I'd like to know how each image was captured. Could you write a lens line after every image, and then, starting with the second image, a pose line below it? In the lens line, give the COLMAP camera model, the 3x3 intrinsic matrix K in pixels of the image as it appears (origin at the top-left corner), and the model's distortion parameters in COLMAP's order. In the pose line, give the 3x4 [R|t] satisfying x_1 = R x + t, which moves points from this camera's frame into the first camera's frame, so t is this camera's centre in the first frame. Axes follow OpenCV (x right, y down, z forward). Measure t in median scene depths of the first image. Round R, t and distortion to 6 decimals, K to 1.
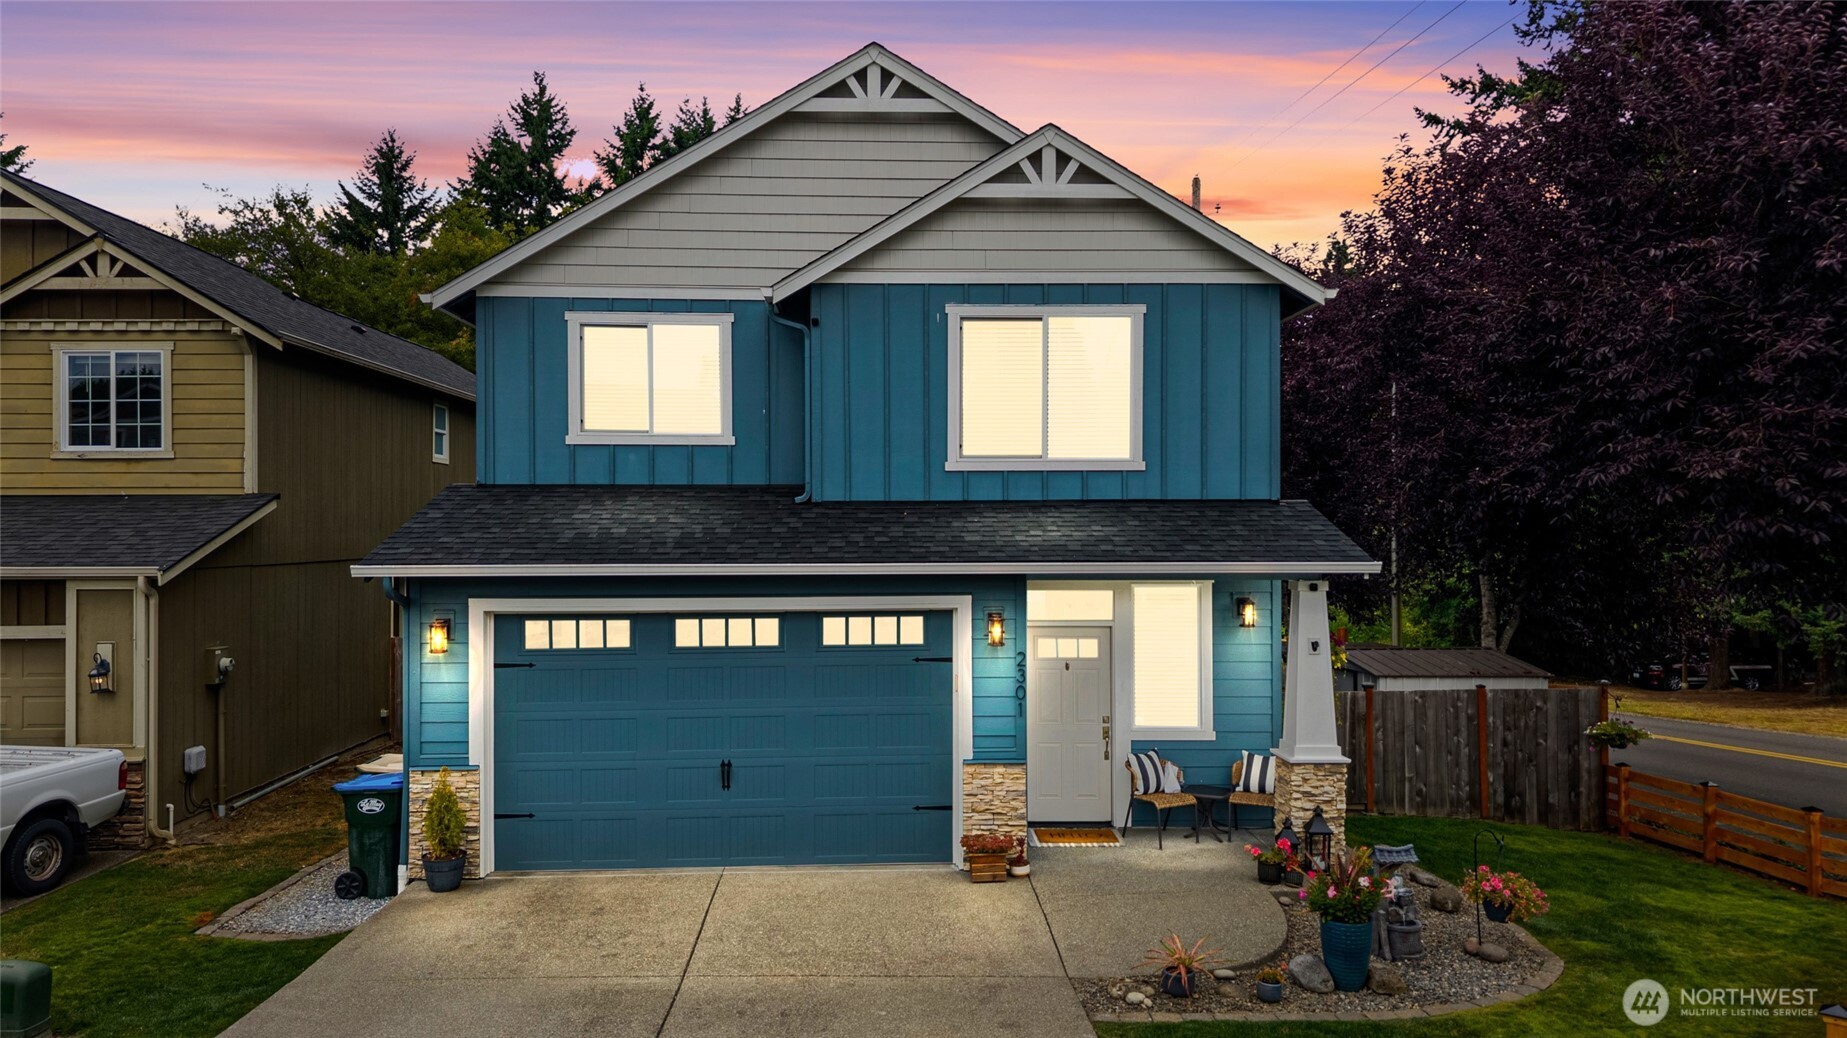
lens RADIAL K [[1226.5, 0, 926.9], [0, 1226.5, 541.3], [0, 0, 1]] dist [0.004617, -0.003046]
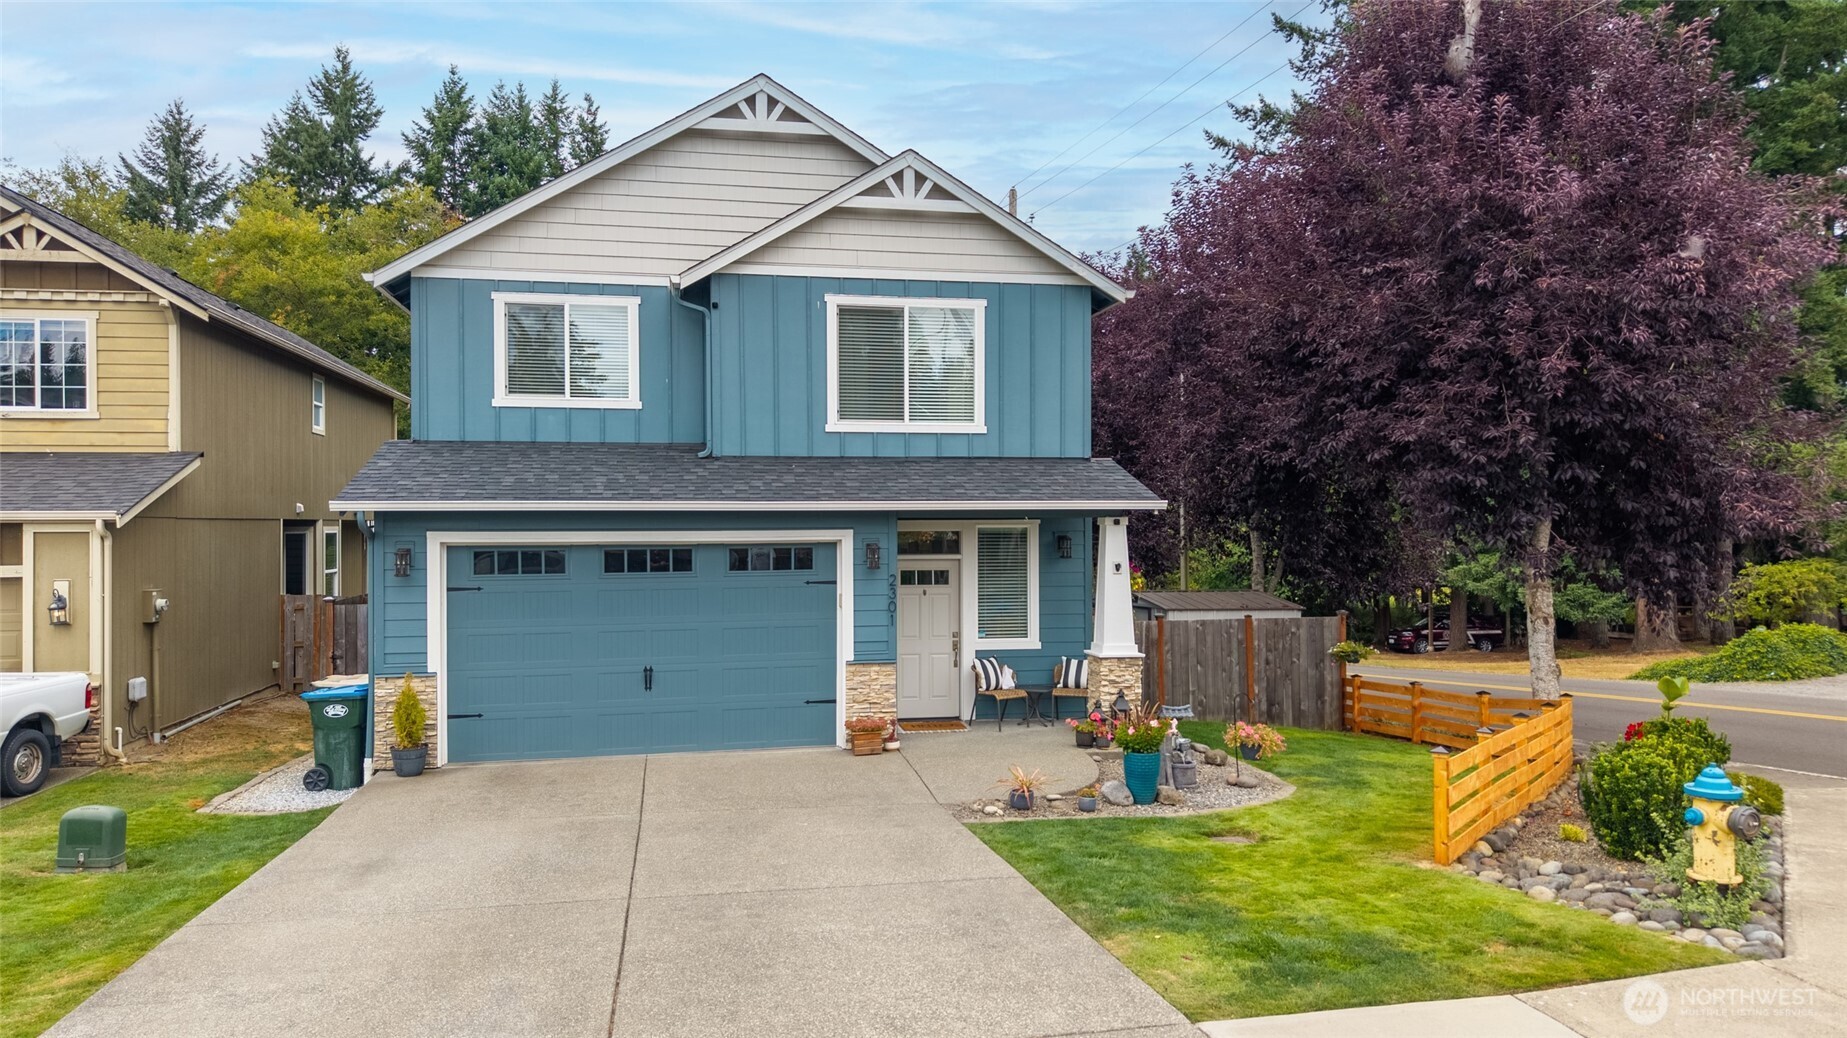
lens RADIAL K [[1226.0, 0, 911.3], [0, 1226.0, 537.0], [0, 0, 1]] dist [0.027472, -0.040473]
pose [[0.990148, -0.001374, 0.140021, -0.066112], [0.001686, 0.999996, -0.002107, 0.047193], [-0.140018, 0.002323, 0.990146, -0.203301]]
